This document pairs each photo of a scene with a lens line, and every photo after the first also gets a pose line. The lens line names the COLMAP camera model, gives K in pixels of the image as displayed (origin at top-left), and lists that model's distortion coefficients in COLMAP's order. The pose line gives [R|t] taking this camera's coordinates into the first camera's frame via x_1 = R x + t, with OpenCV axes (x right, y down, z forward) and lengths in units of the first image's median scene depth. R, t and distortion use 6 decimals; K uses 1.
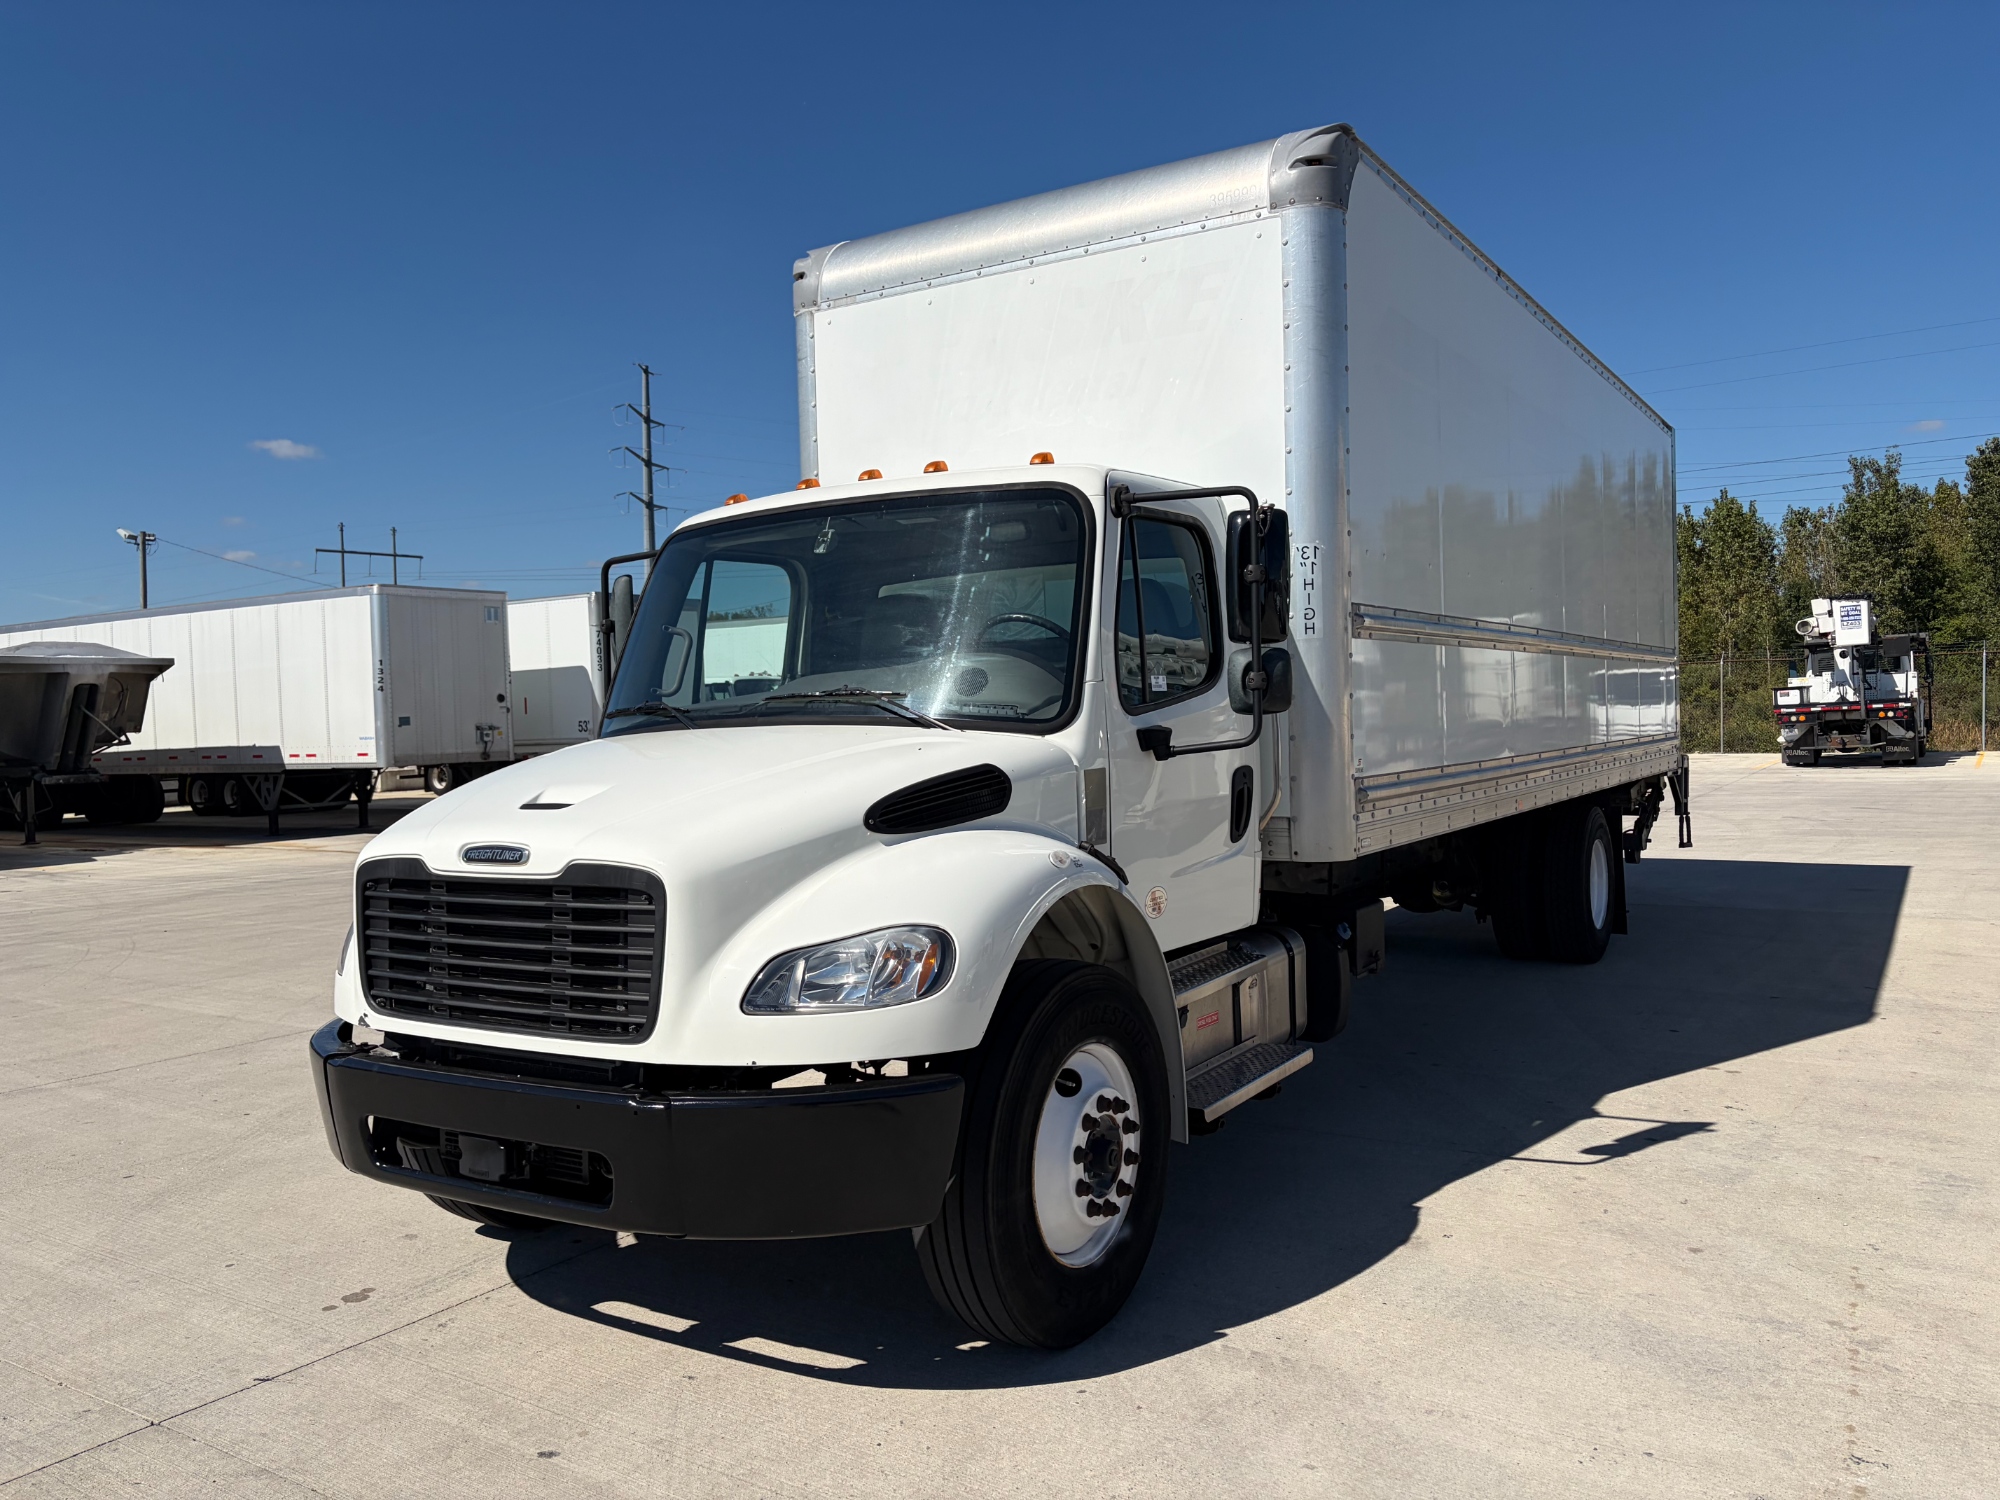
lens RADIAL K [[1510.3, 0, 996.5], [0, 1510.3, 753.8], [0, 0, 1]] dist [0.049916, -0.060210]
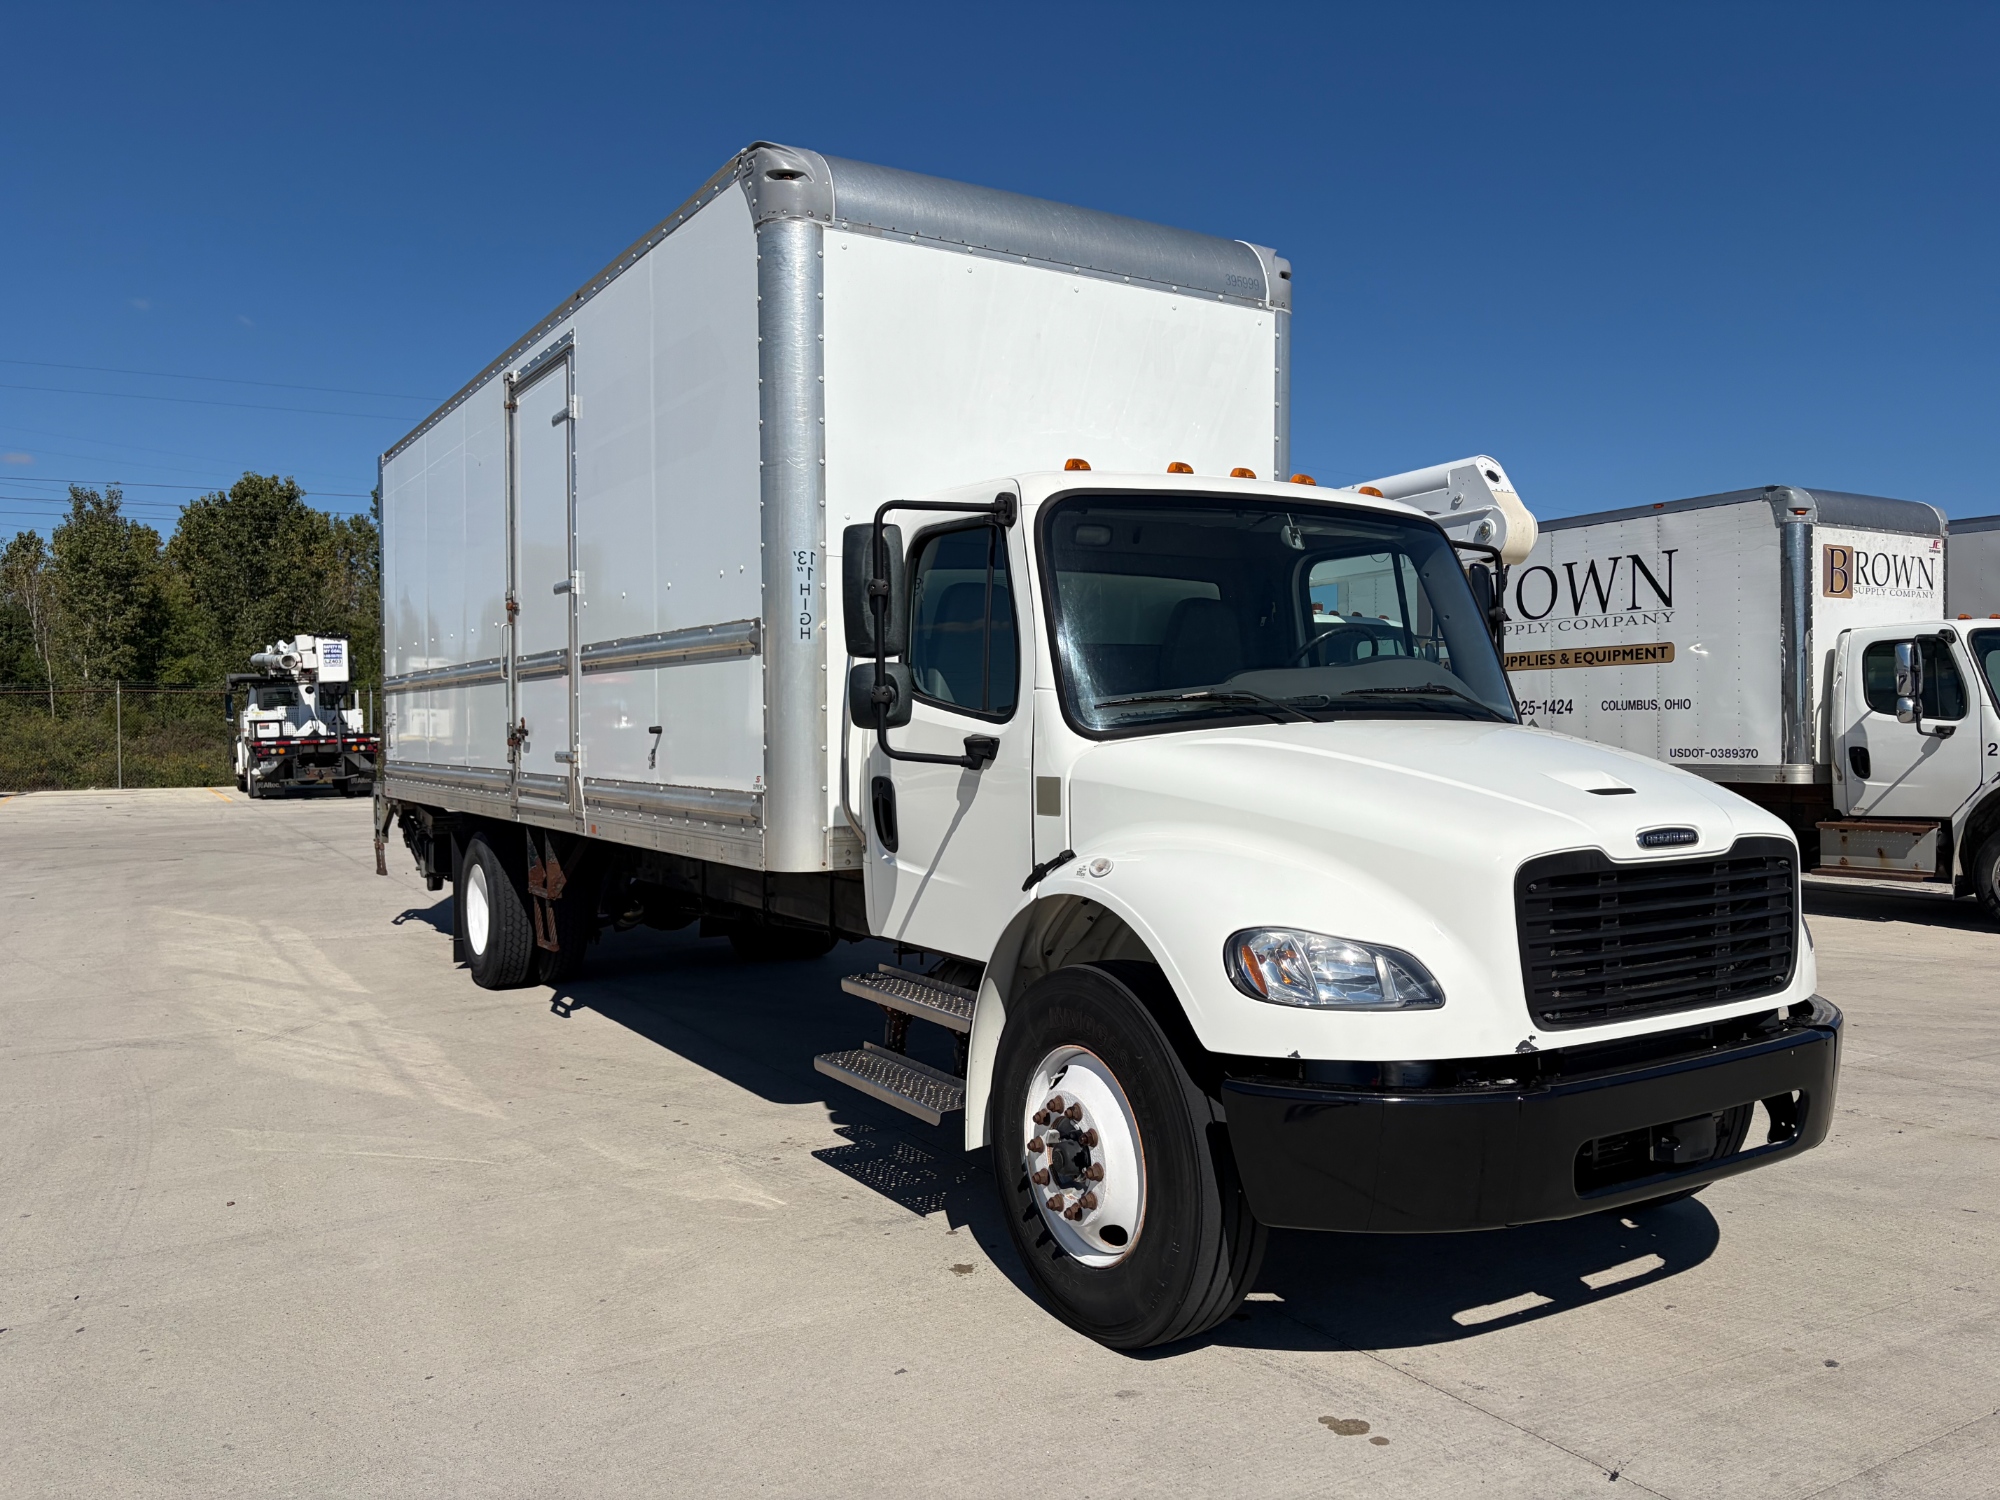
lens RADIAL K [[1536.0, 0, 1000.0], [0, 1536.0, 750.0], [0, 0, 1]] dist [0.021264, -0.008391]
pose [[0.434111, 0.011671, 0.900784, -0.193836], [0.014038, 0.999707, -0.019718, 0.003004], [-0.900750, 0.021206, 0.433820, 0.128167]]
